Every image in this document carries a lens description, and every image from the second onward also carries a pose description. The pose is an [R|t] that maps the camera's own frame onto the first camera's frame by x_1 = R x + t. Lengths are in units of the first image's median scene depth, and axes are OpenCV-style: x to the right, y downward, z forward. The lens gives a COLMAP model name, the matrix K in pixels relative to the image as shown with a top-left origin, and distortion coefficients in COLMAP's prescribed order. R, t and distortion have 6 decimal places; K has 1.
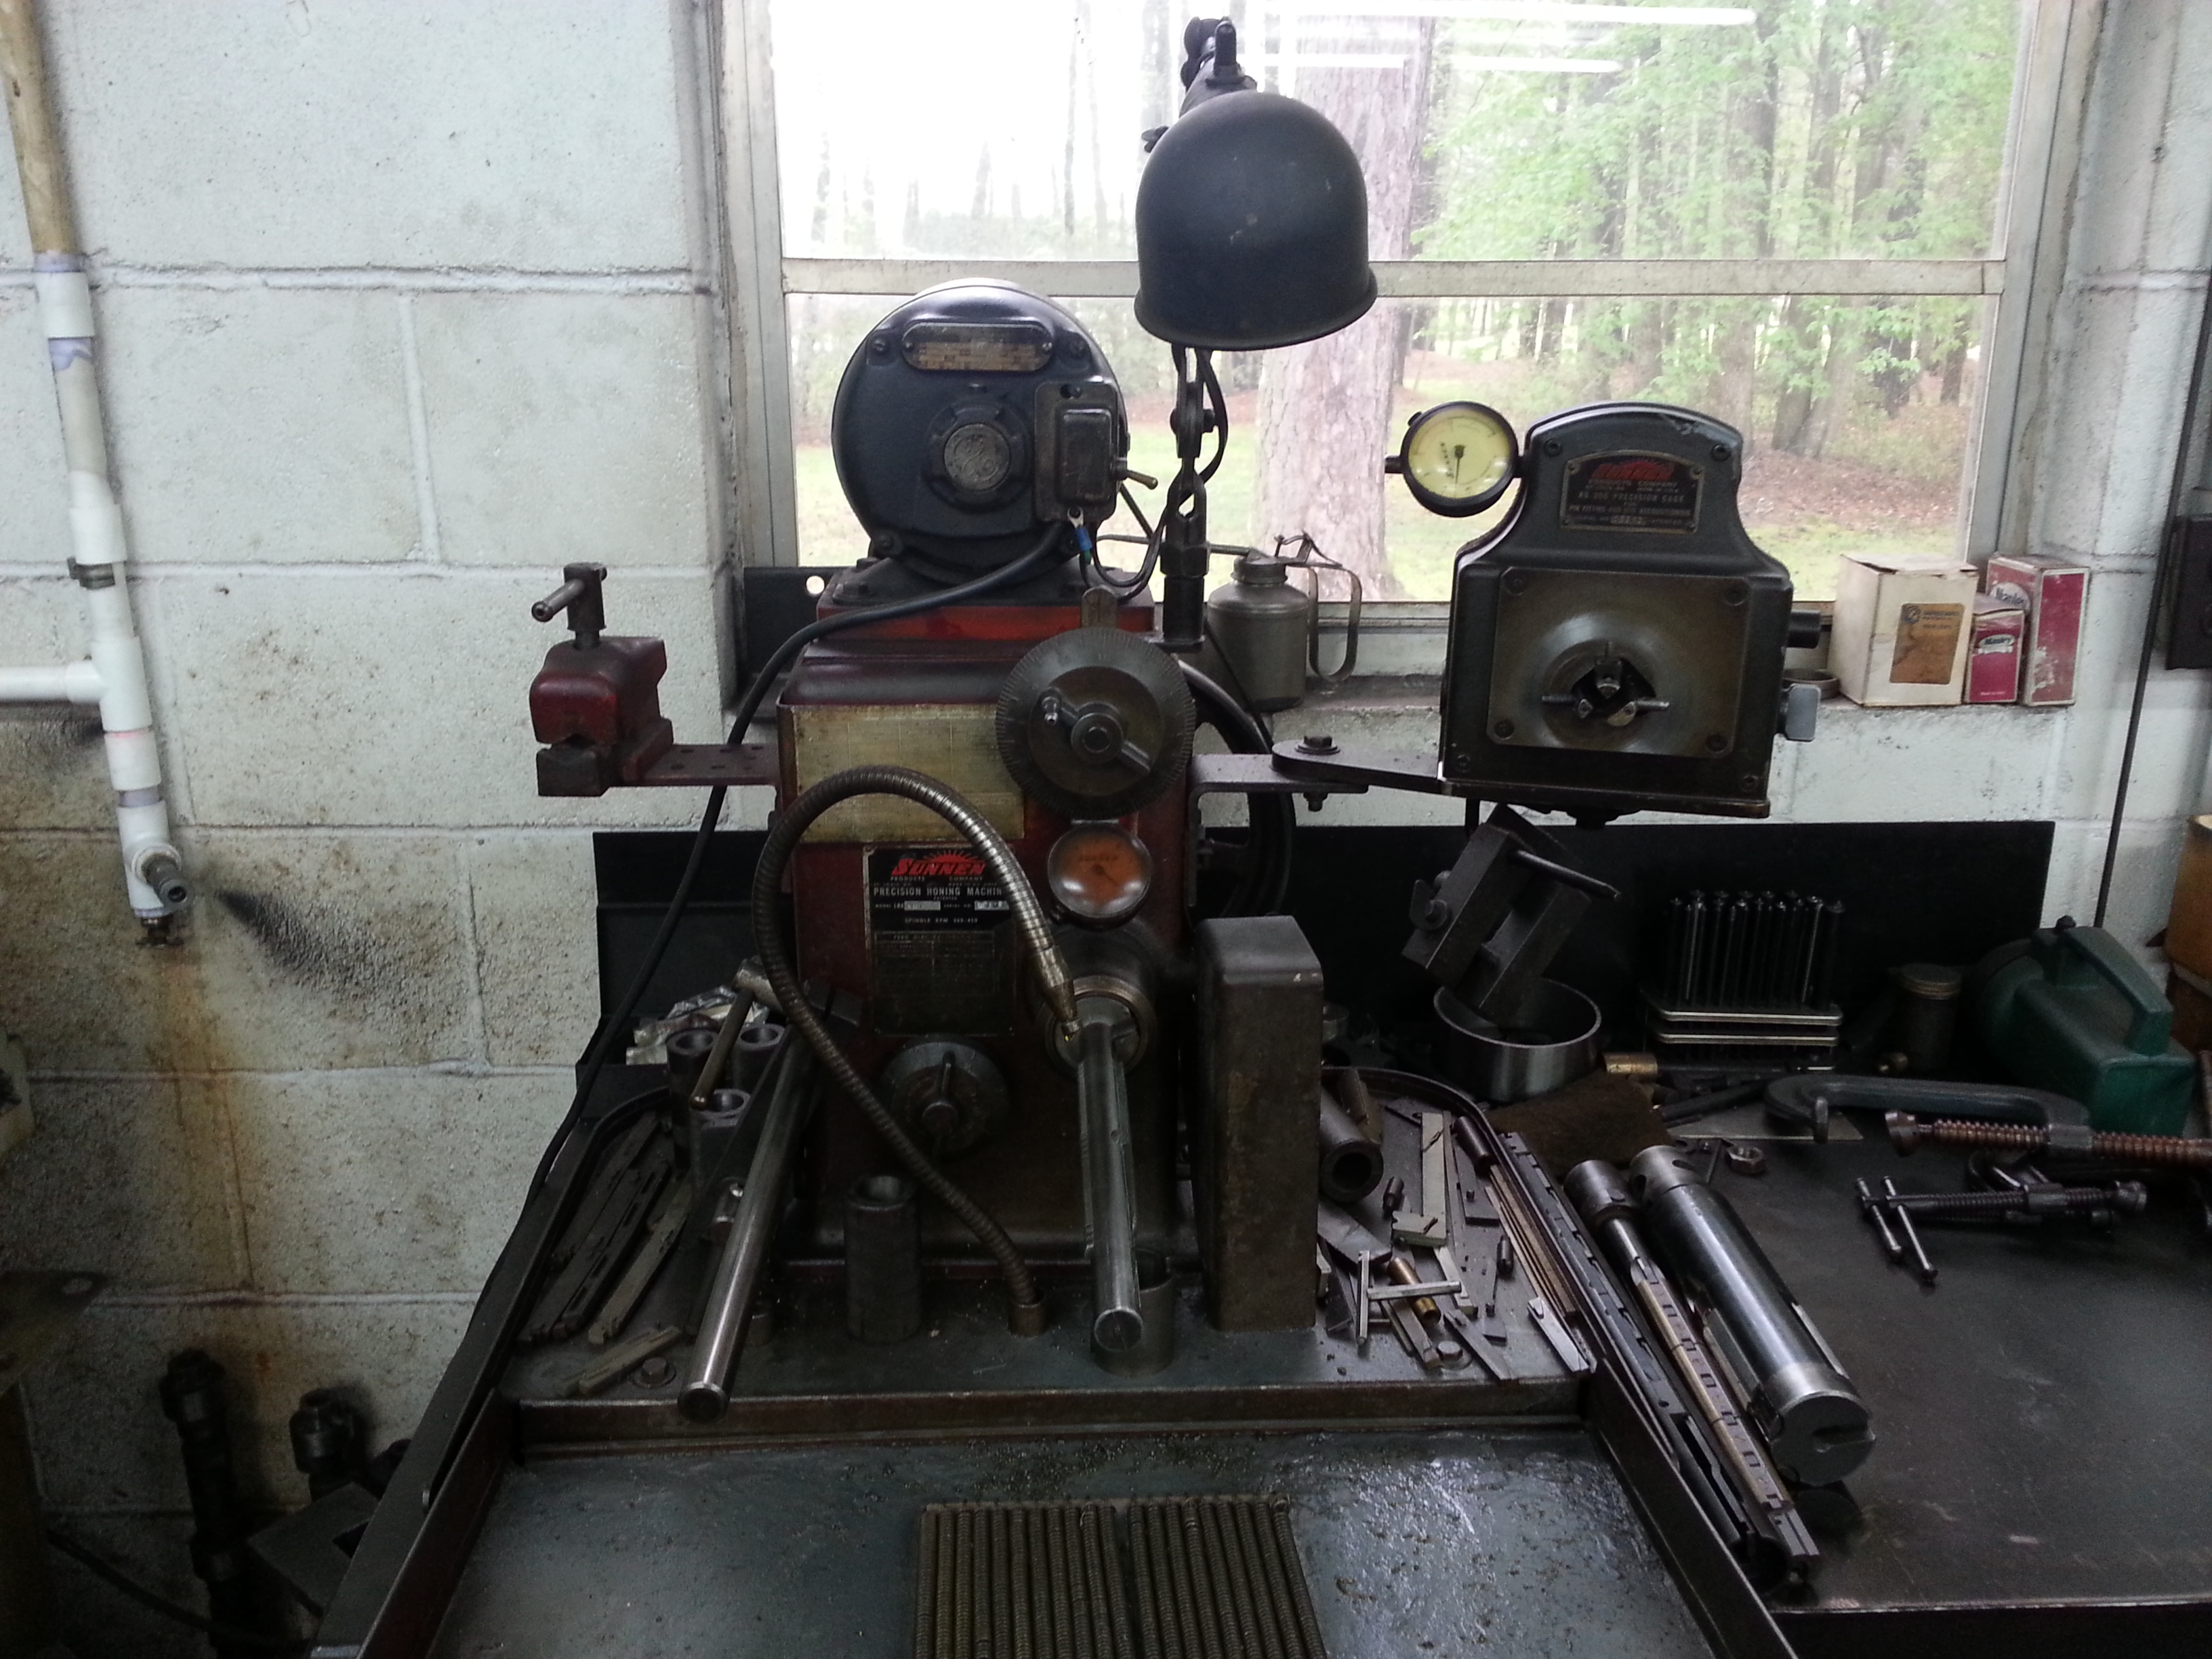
lens RADIAL K [[1791.5, 0, 1105.5], [0, 1791.5, 842.6], [0, 0, 1]] dist [-0.017212, -0.018665]
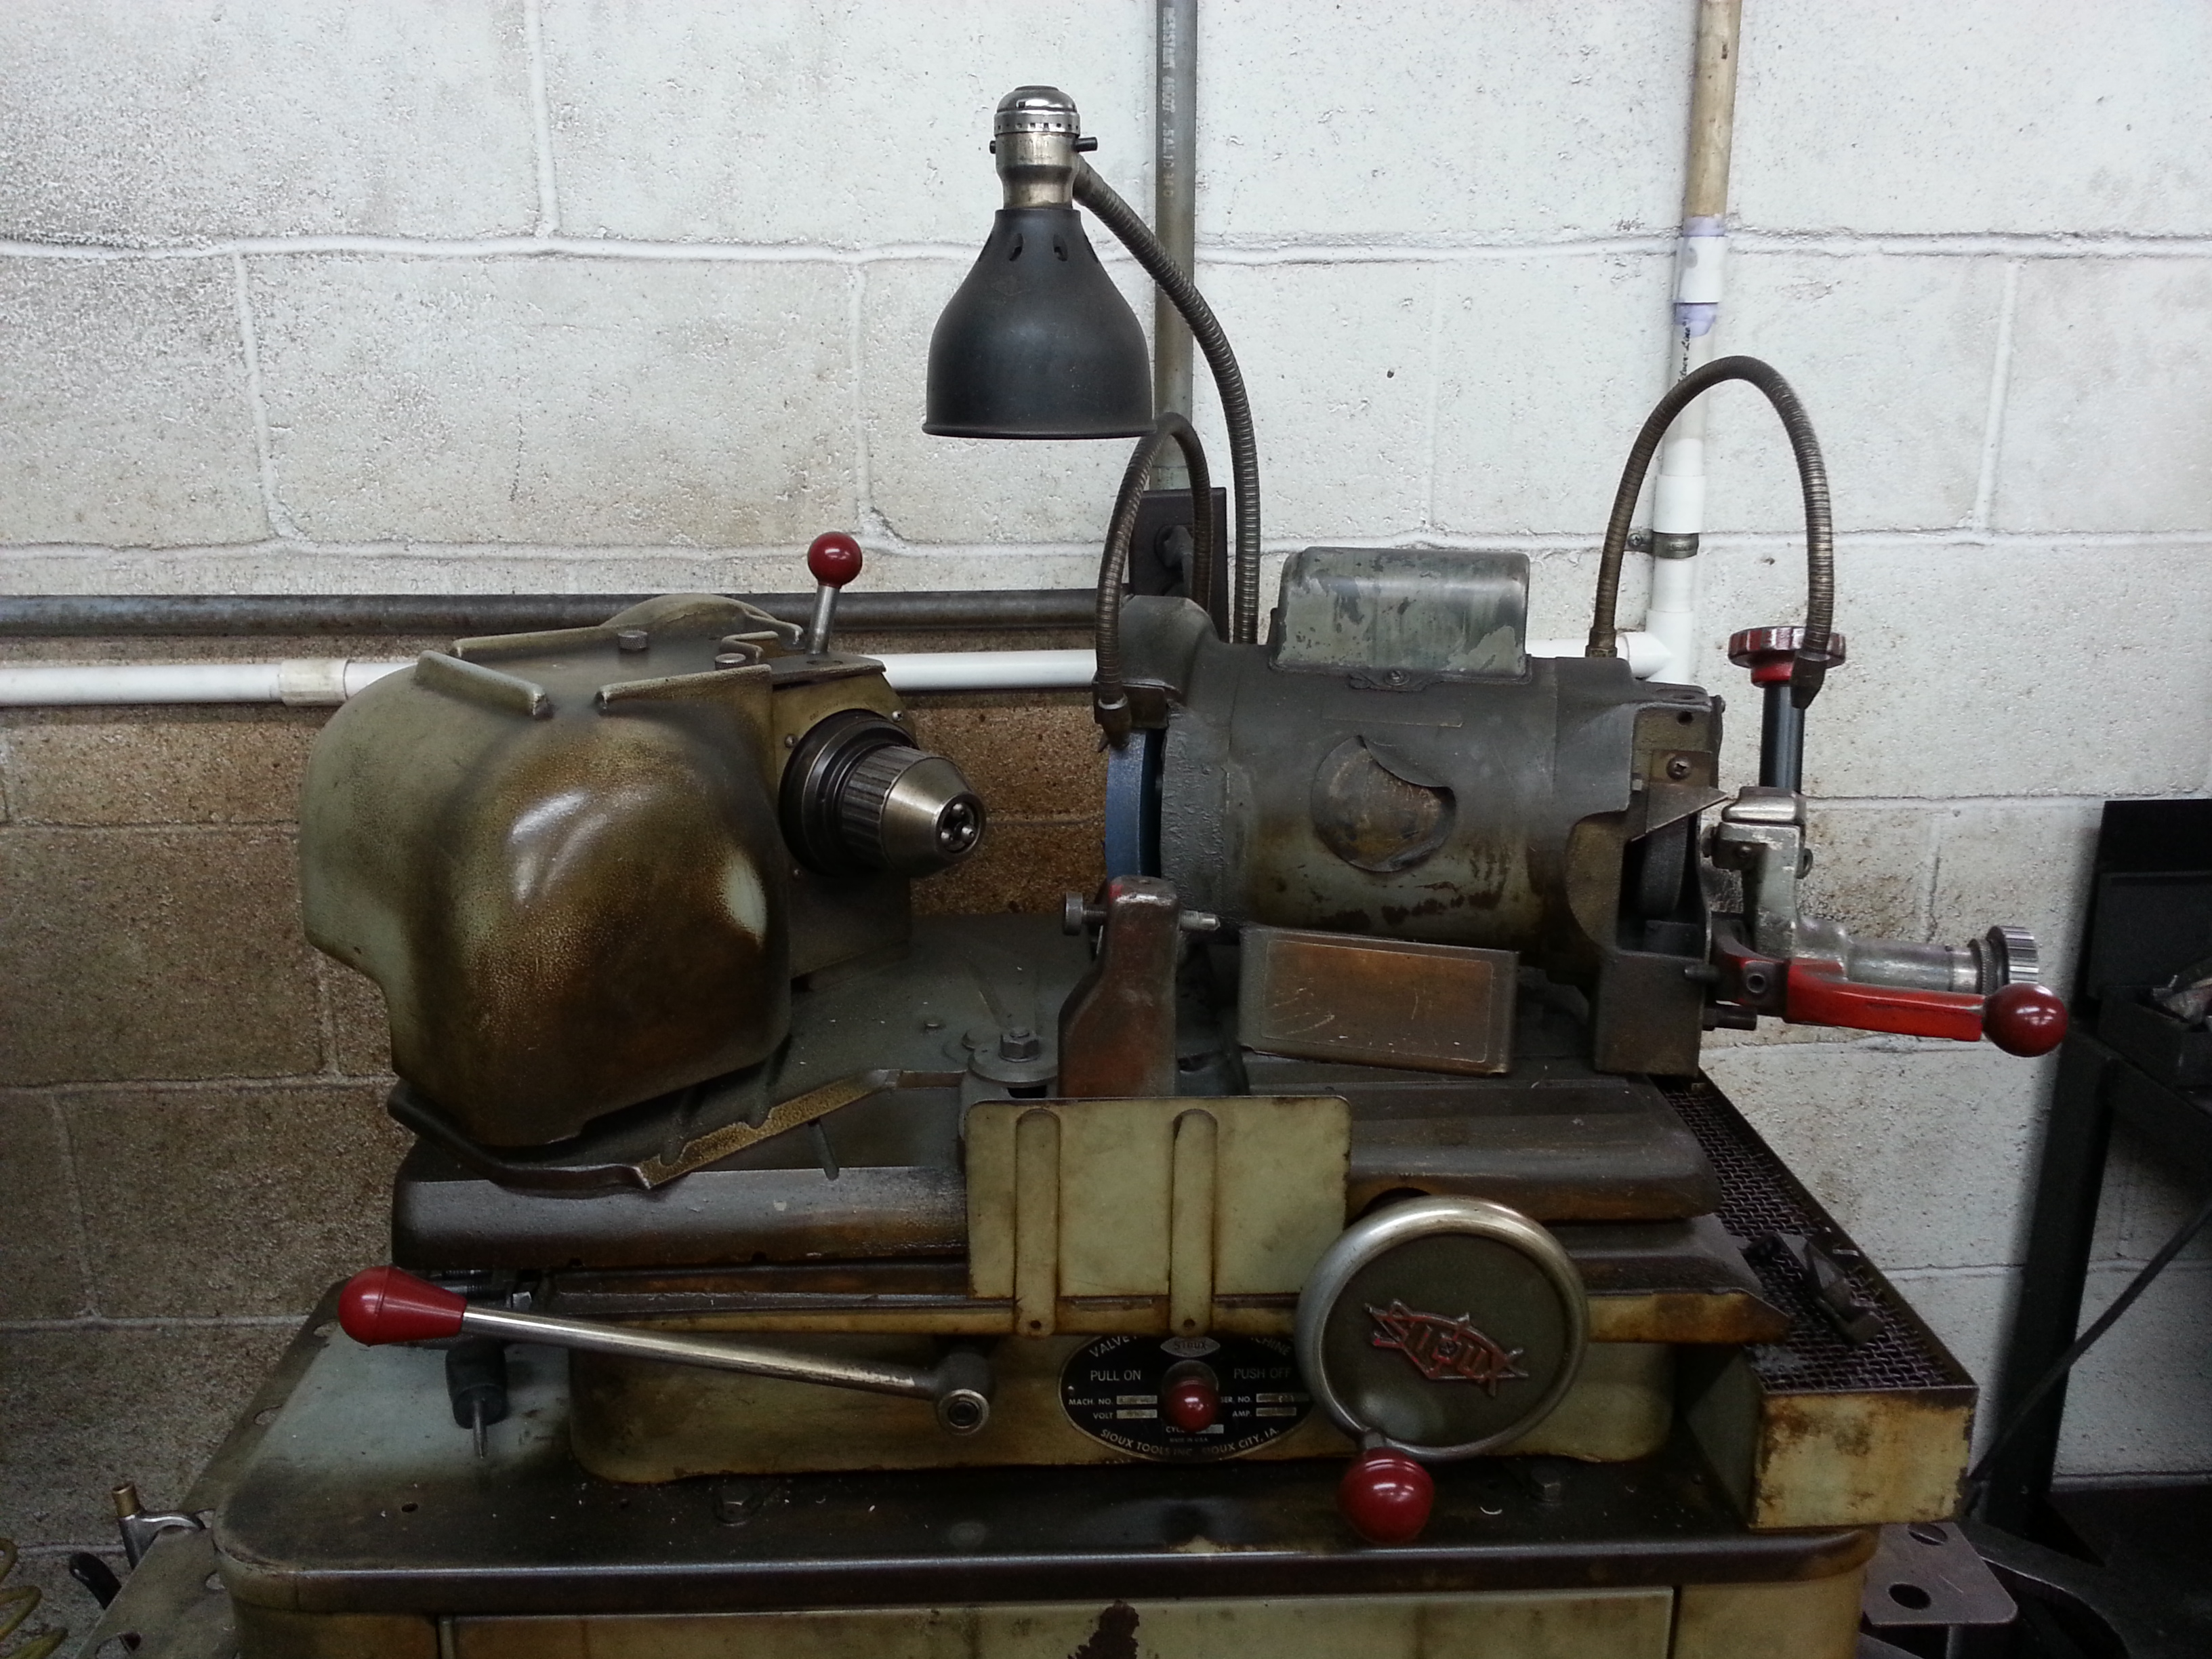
lens RADIAL K [[1791.5, 0, 1104.8], [0, 1791.5, 817.7], [0, 0, 1]] dist [-0.017212, -0.018665]
pose [[0.999344, -0.010393, -0.034685, -0.839465], [0.009948, 0.999867, -0.012957, 0.010863], [0.034815, 0.012604, 0.999314, -0.003846]]
